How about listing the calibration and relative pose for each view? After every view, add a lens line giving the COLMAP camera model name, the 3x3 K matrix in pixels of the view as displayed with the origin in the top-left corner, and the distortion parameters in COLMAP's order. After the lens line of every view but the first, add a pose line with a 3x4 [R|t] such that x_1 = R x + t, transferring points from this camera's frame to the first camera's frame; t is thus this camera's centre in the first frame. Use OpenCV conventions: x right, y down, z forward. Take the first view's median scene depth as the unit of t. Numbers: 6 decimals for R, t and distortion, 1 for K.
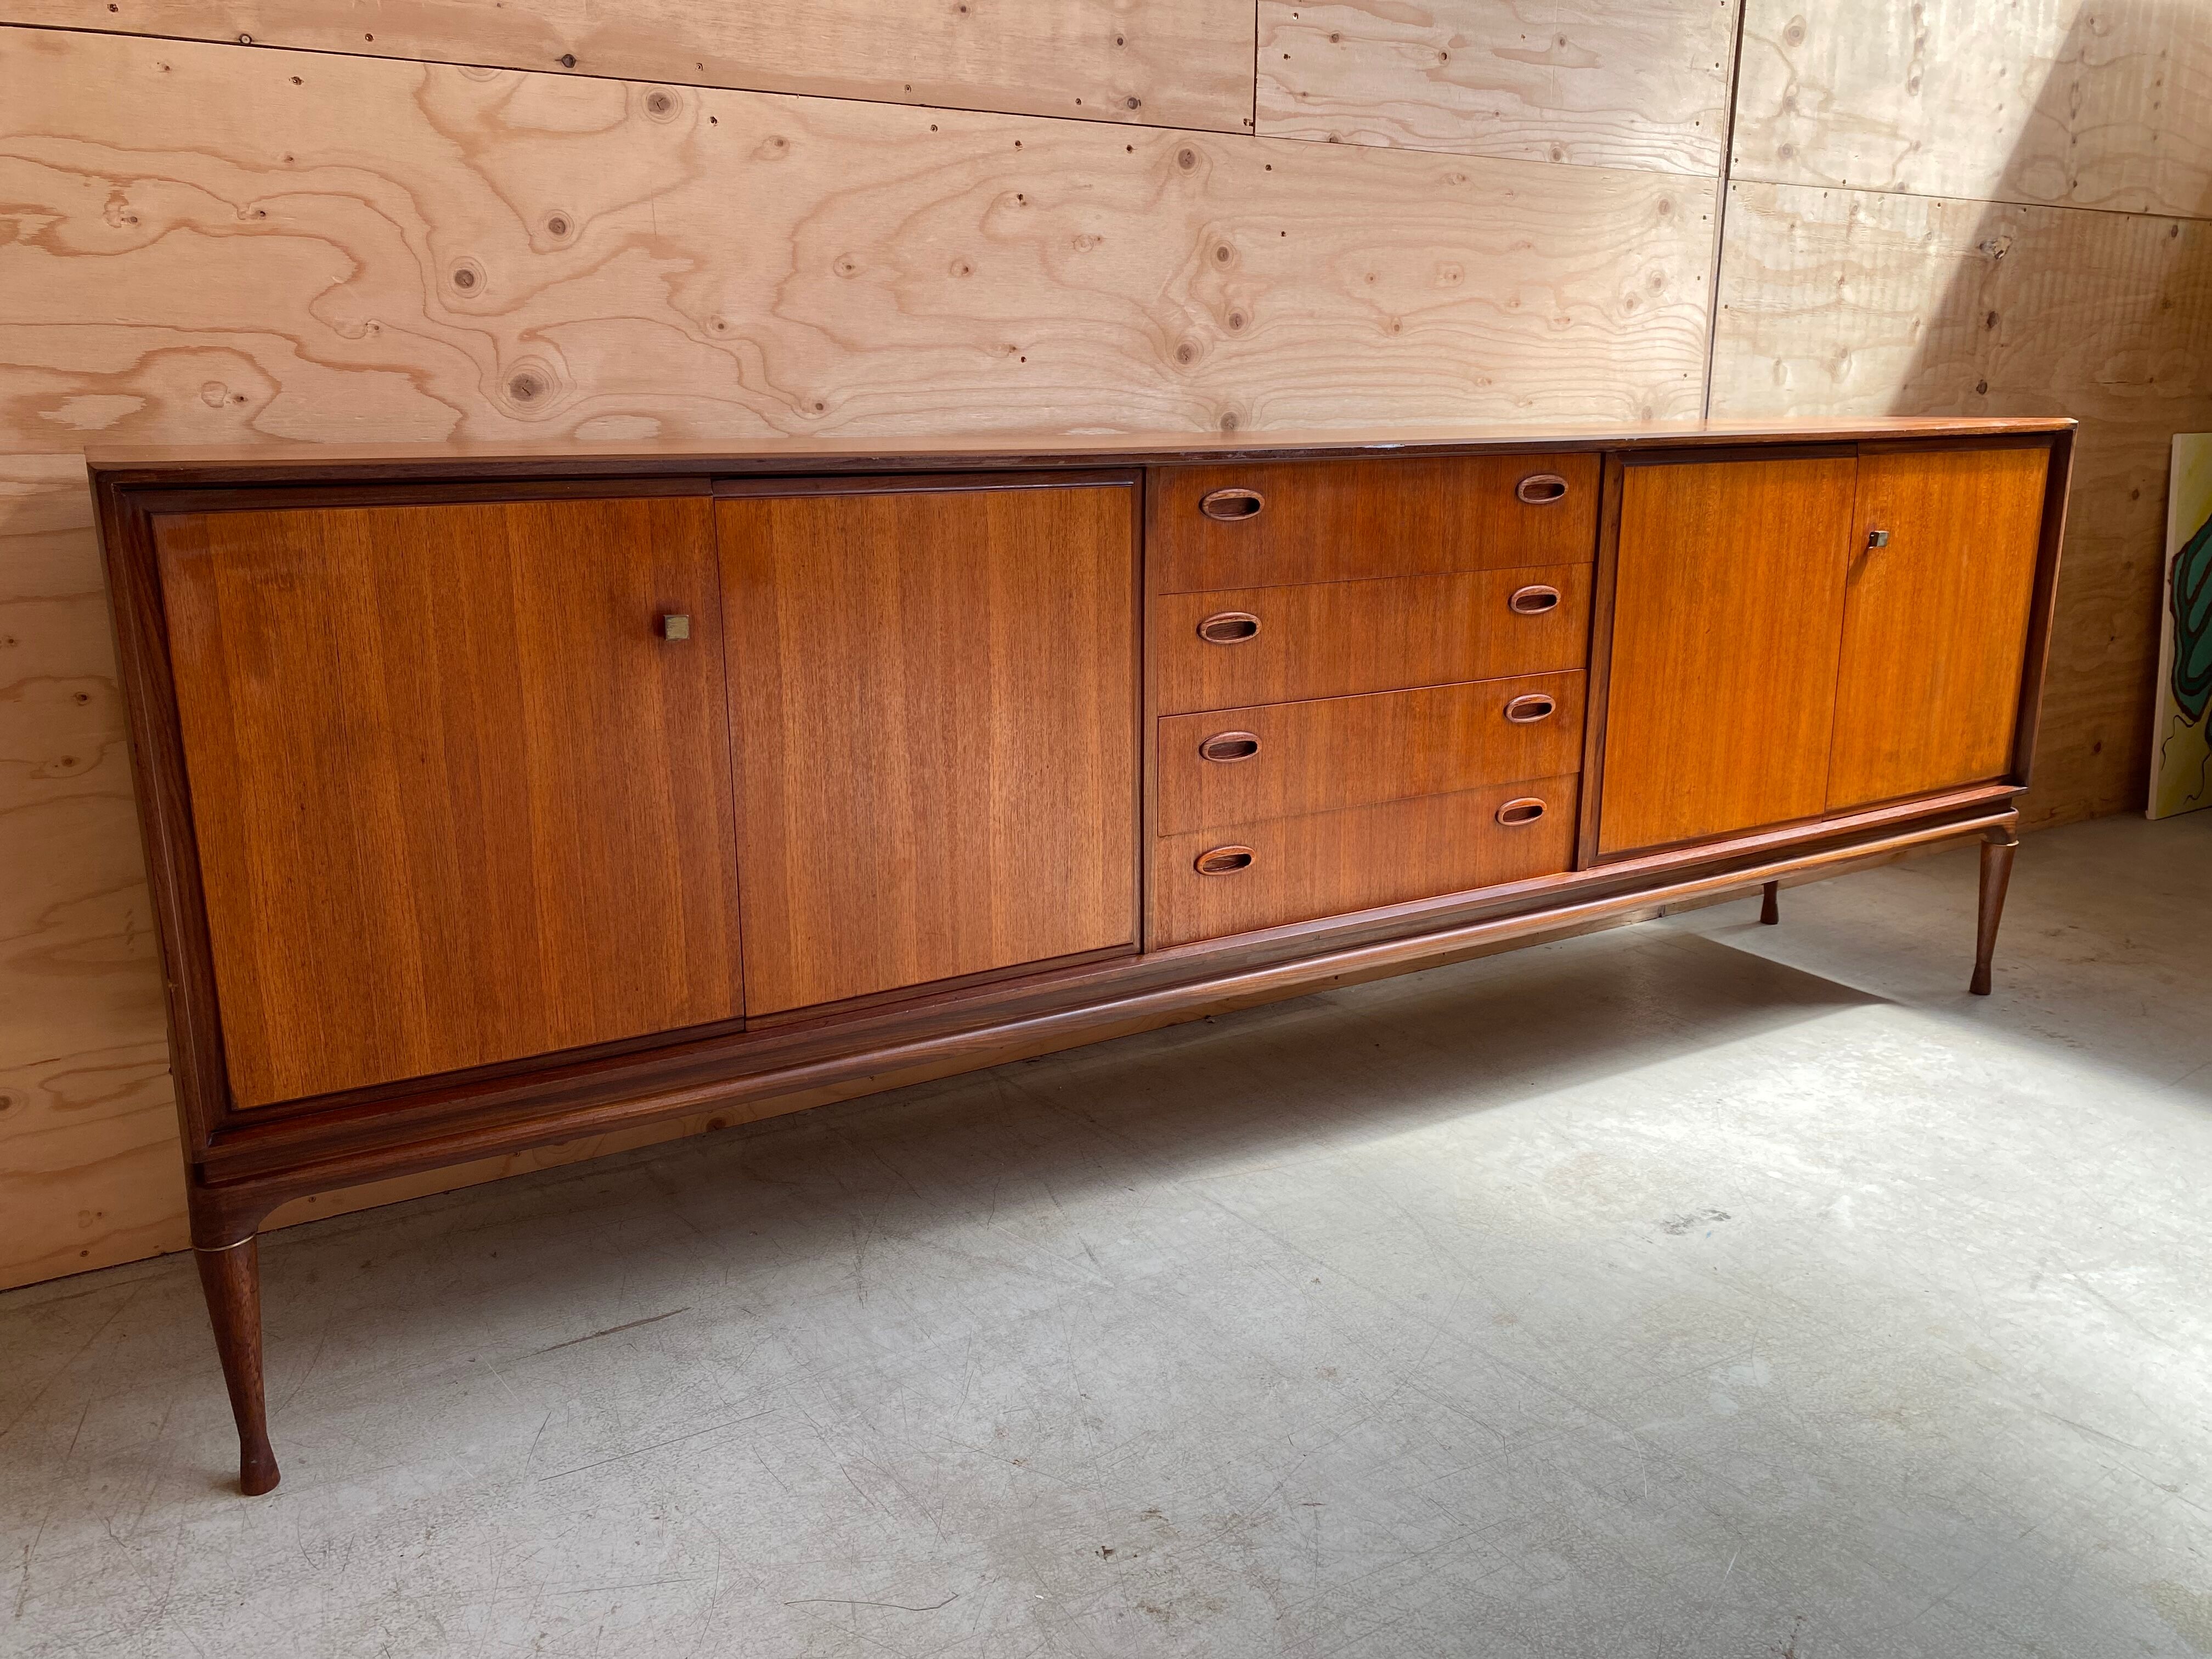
lens RADIAL K [[1708.8, 0, 1099.6], [0, 1708.8, 806.9], [0, 0, 1]] dist [0.020965, -0.025425]
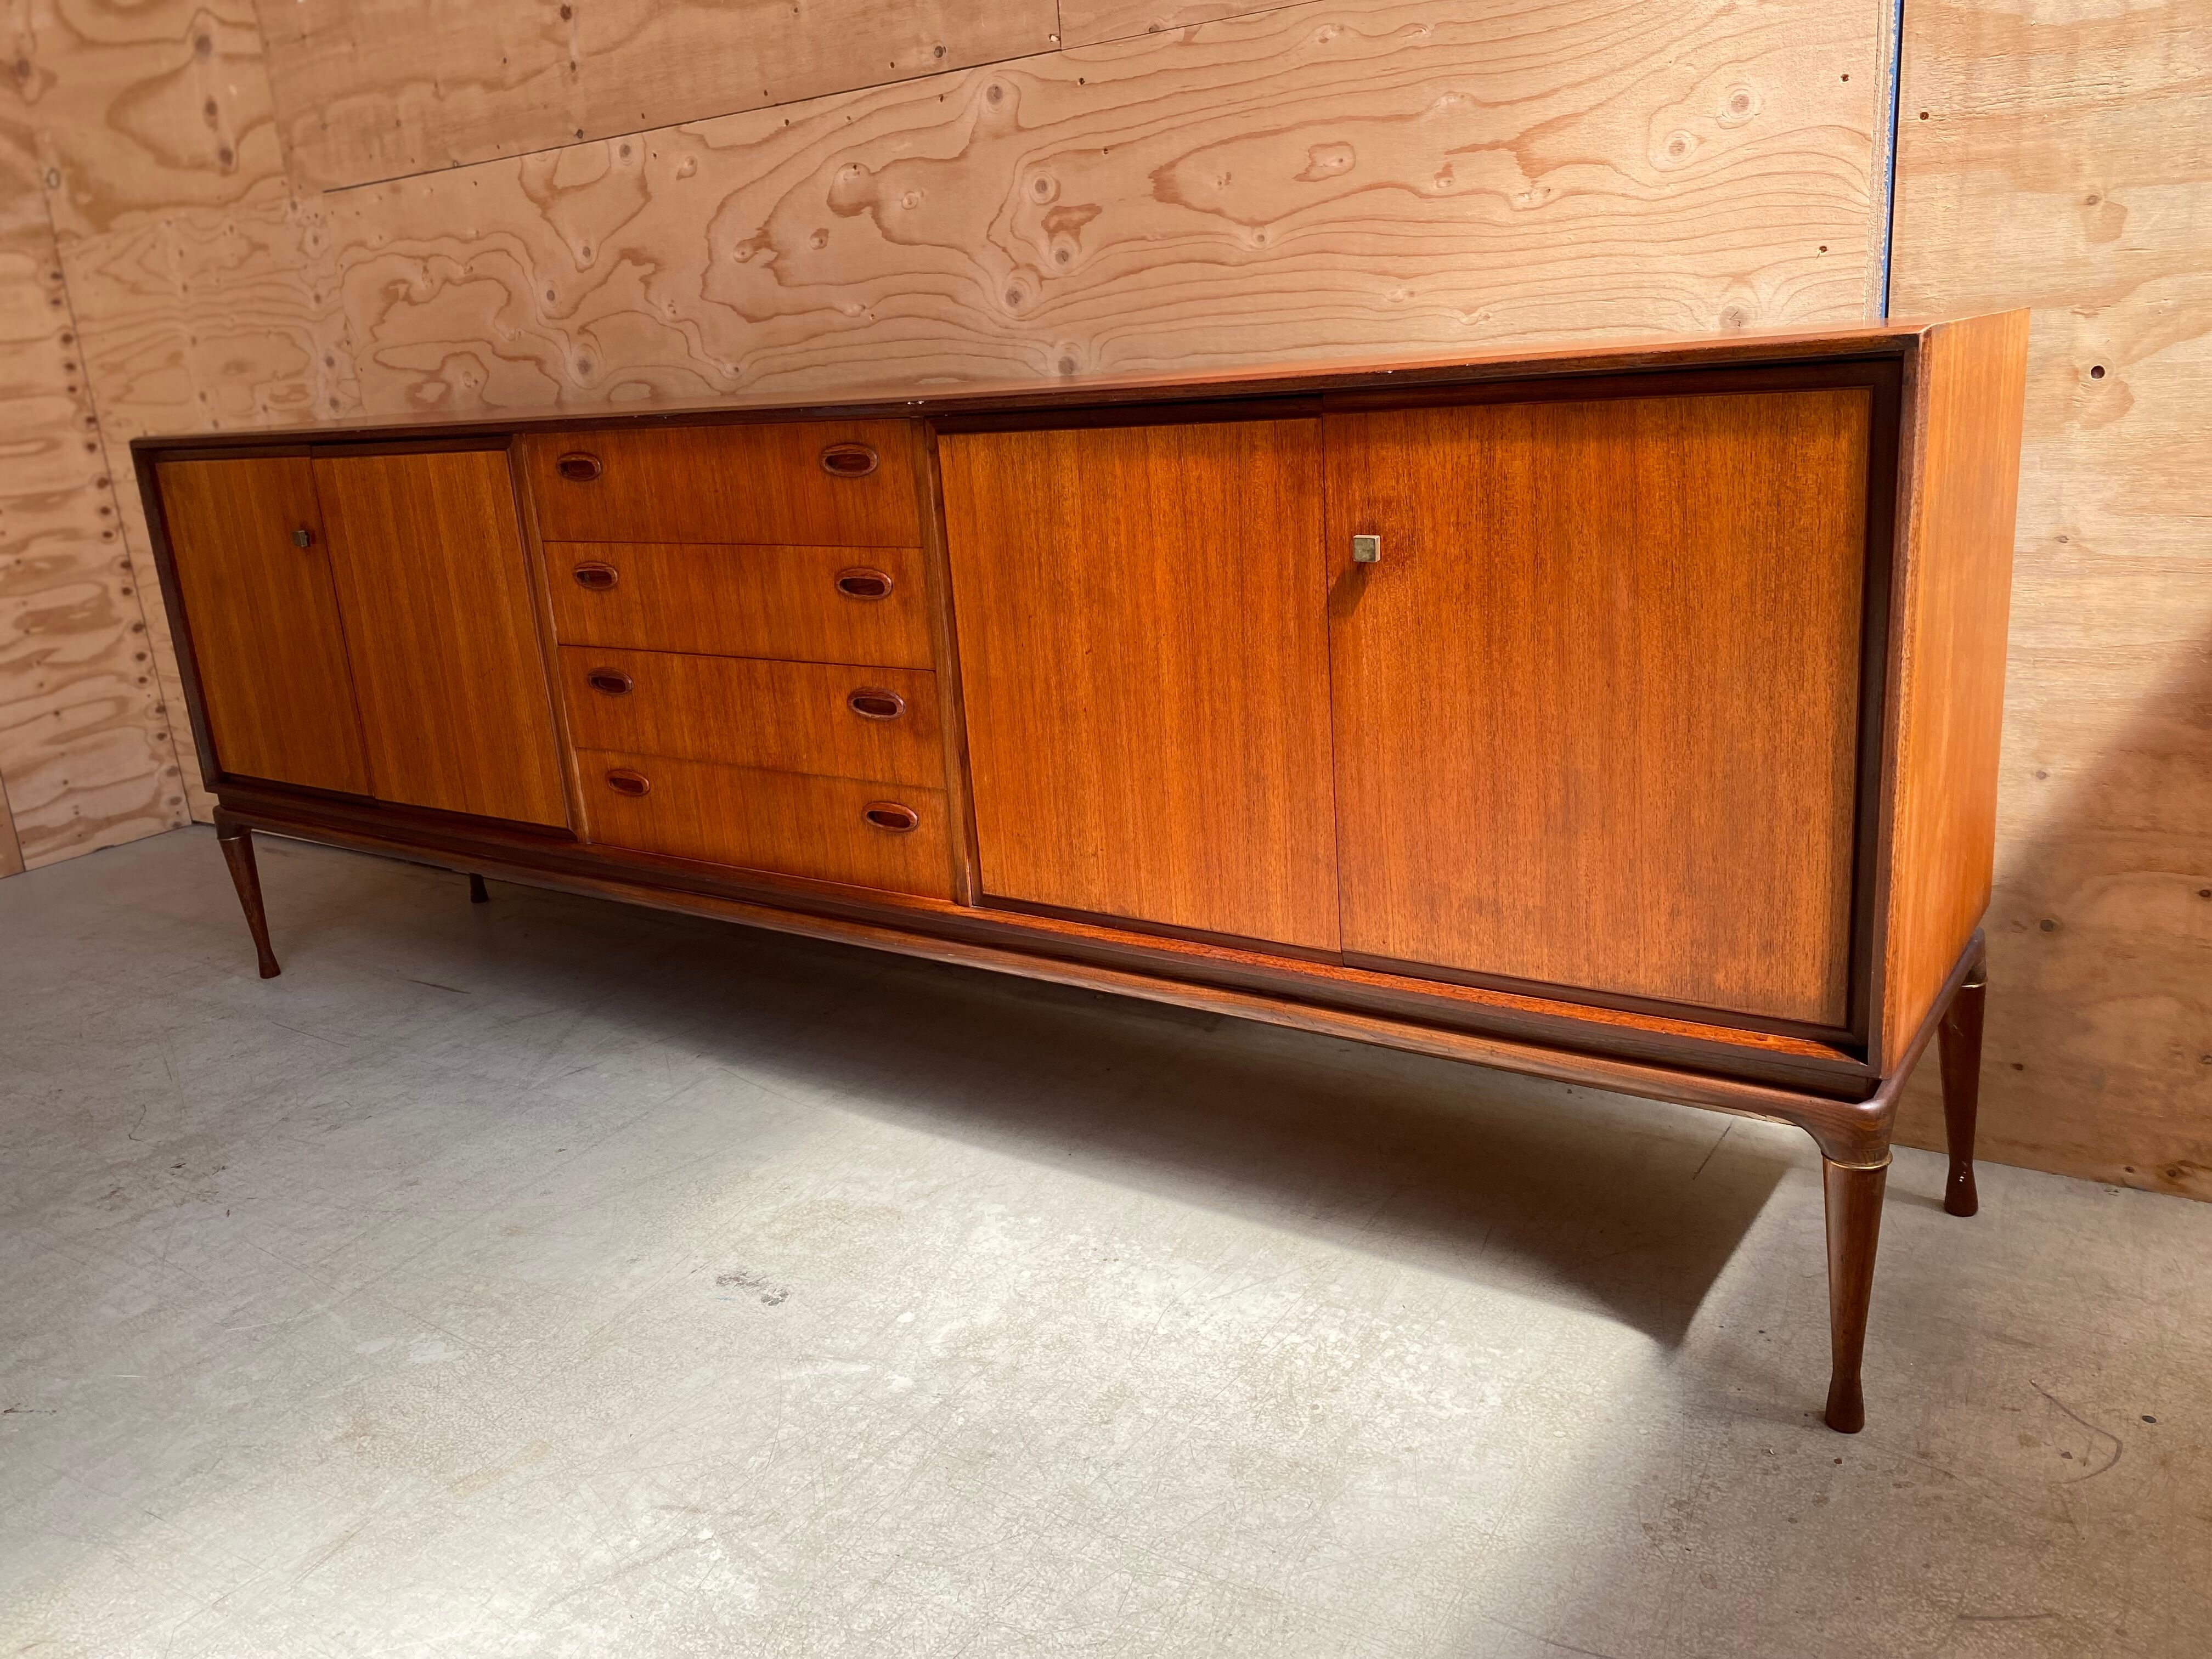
lens RADIAL K [[1708.8, 0, 1085.2], [0, 1708.8, 801.2], [0, 0, 1]] dist [0.020965, -0.025425]
pose [[0.407118, 0.212637, -0.888280, 1.132166], [-0.144480, 0.975272, 0.167242, -0.178205], [0.901876, 0.060252, 0.427772, 0.736601]]
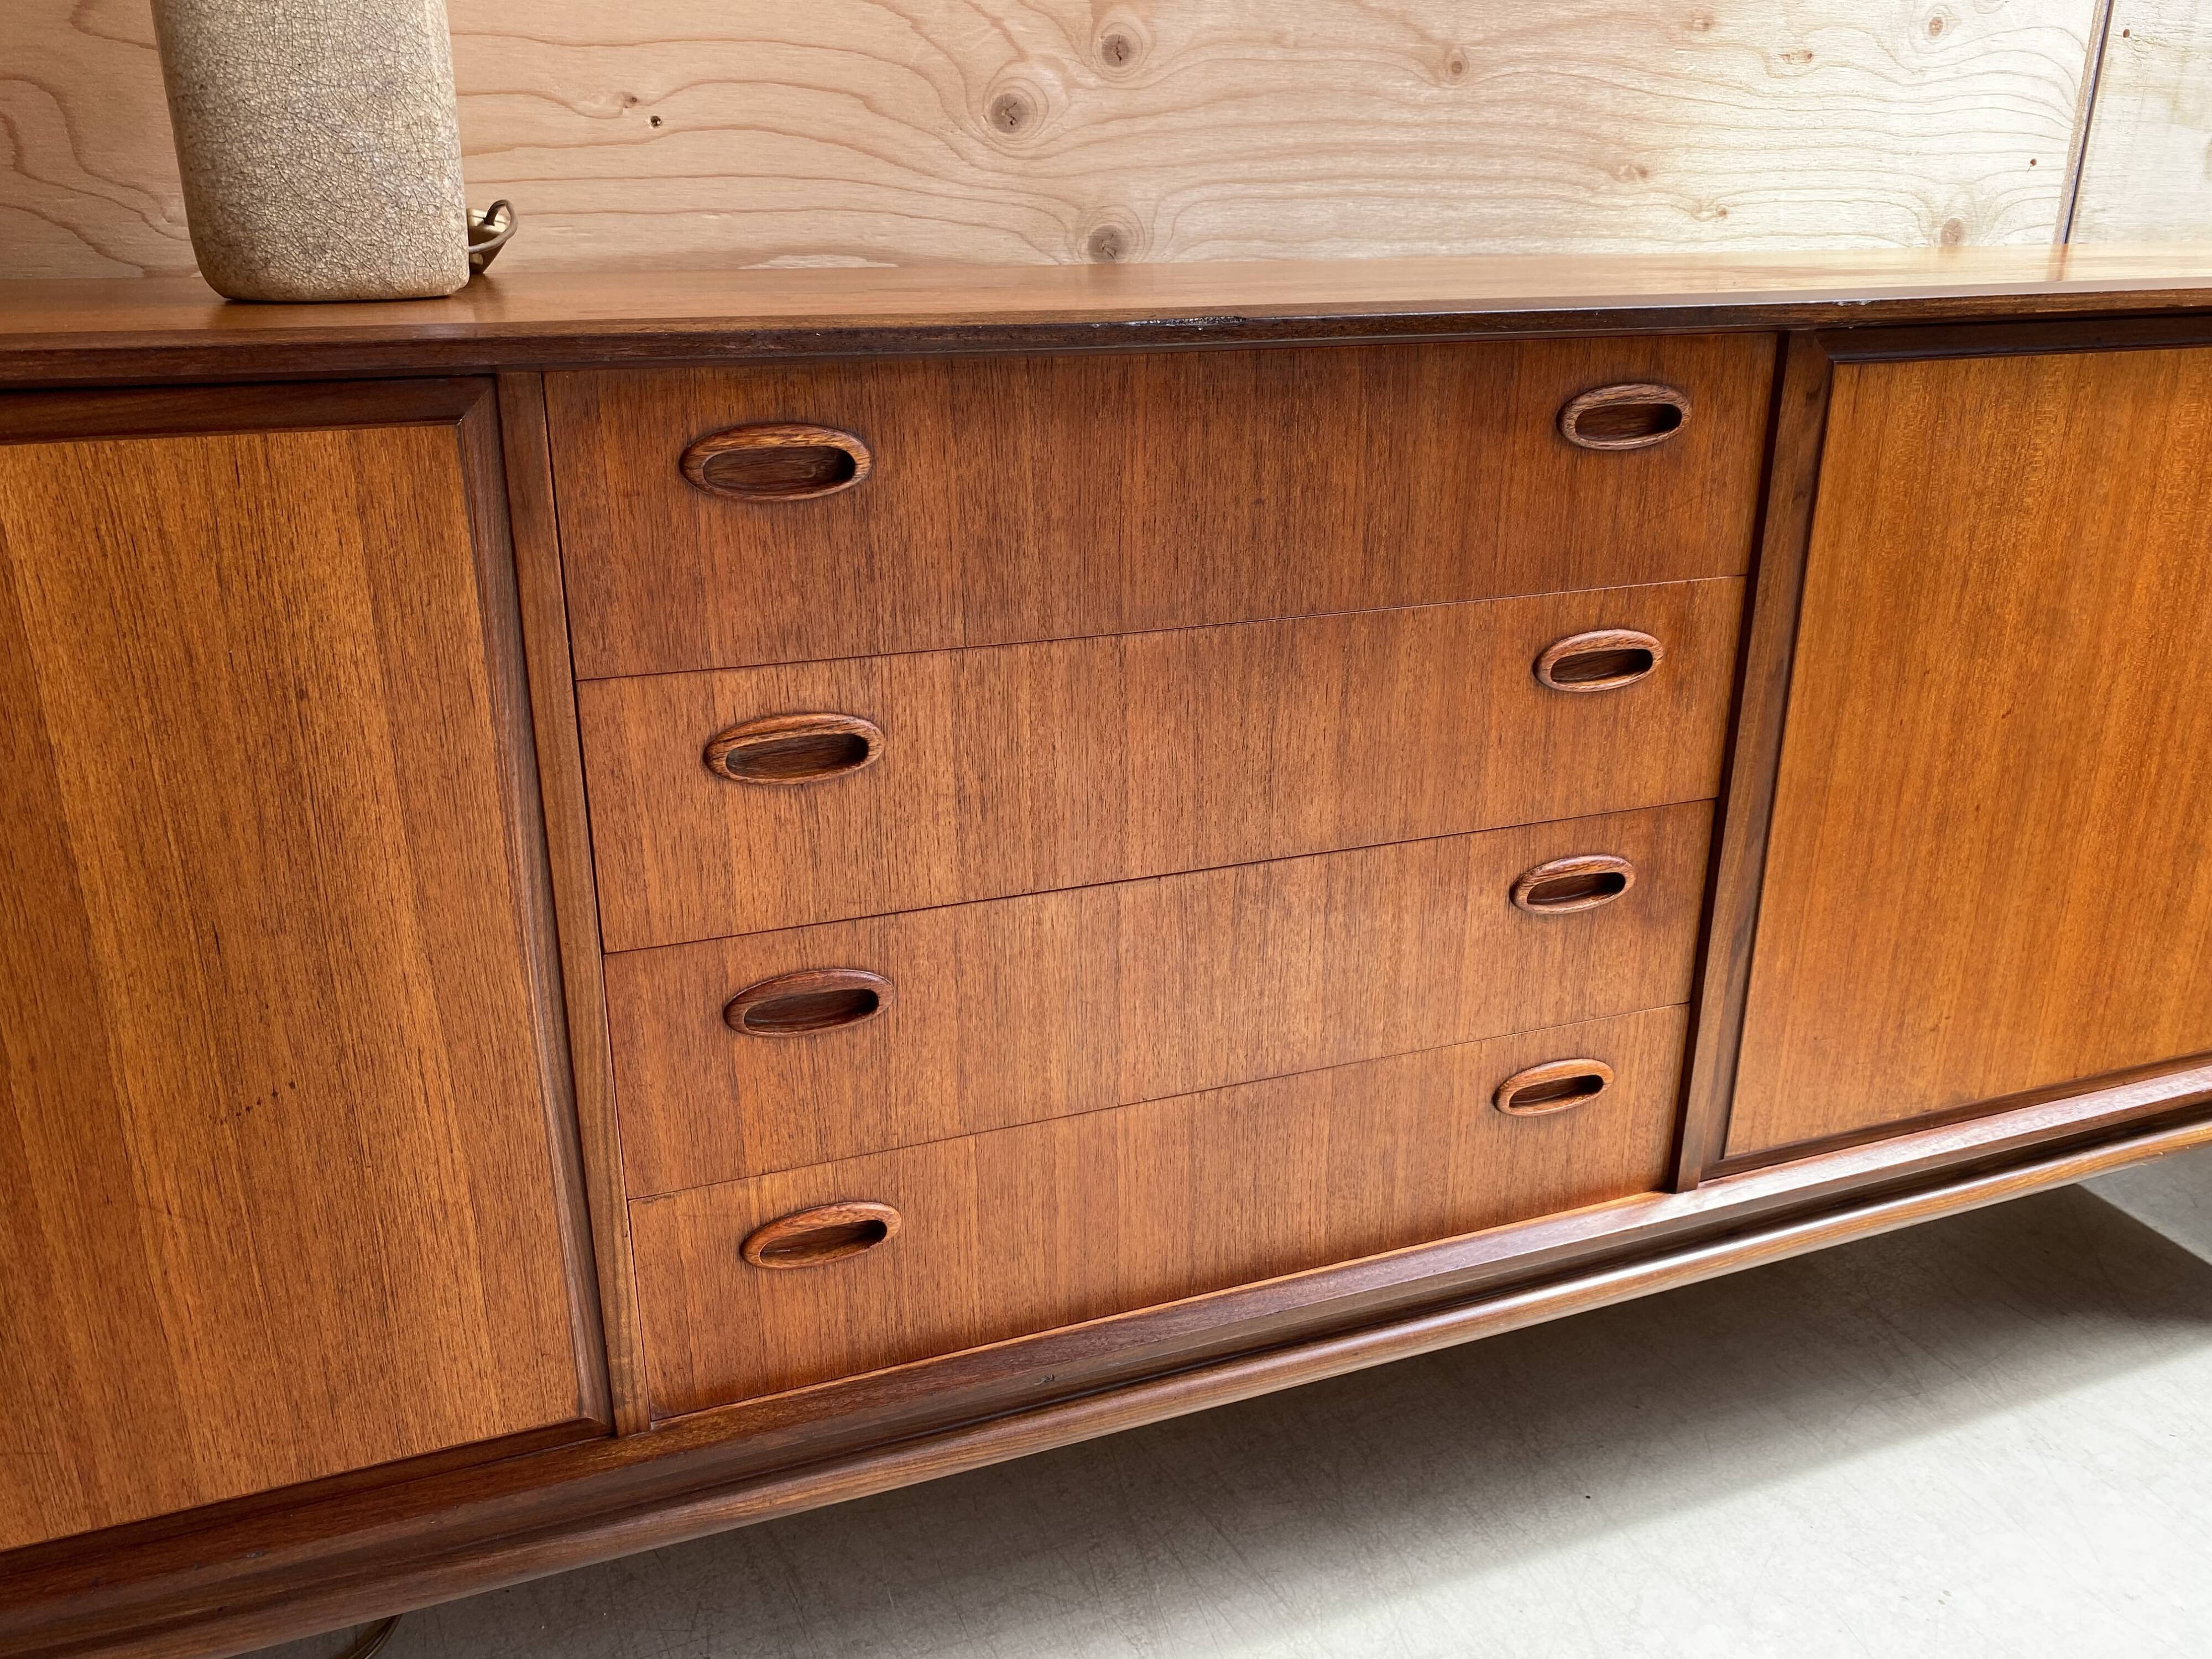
lens RADIAL K [[1708.8, 0, 1092.3], [0, 1708.8, 804.1], [0, 0, 1]] dist [0.020965, -0.025425]
pose [[0.985362, 0.060578, -0.159349, 0.198694], [-0.043767, 0.993298, 0.106973, -0.127268], [0.164761, -0.098433, 0.981409, 0.533720]]
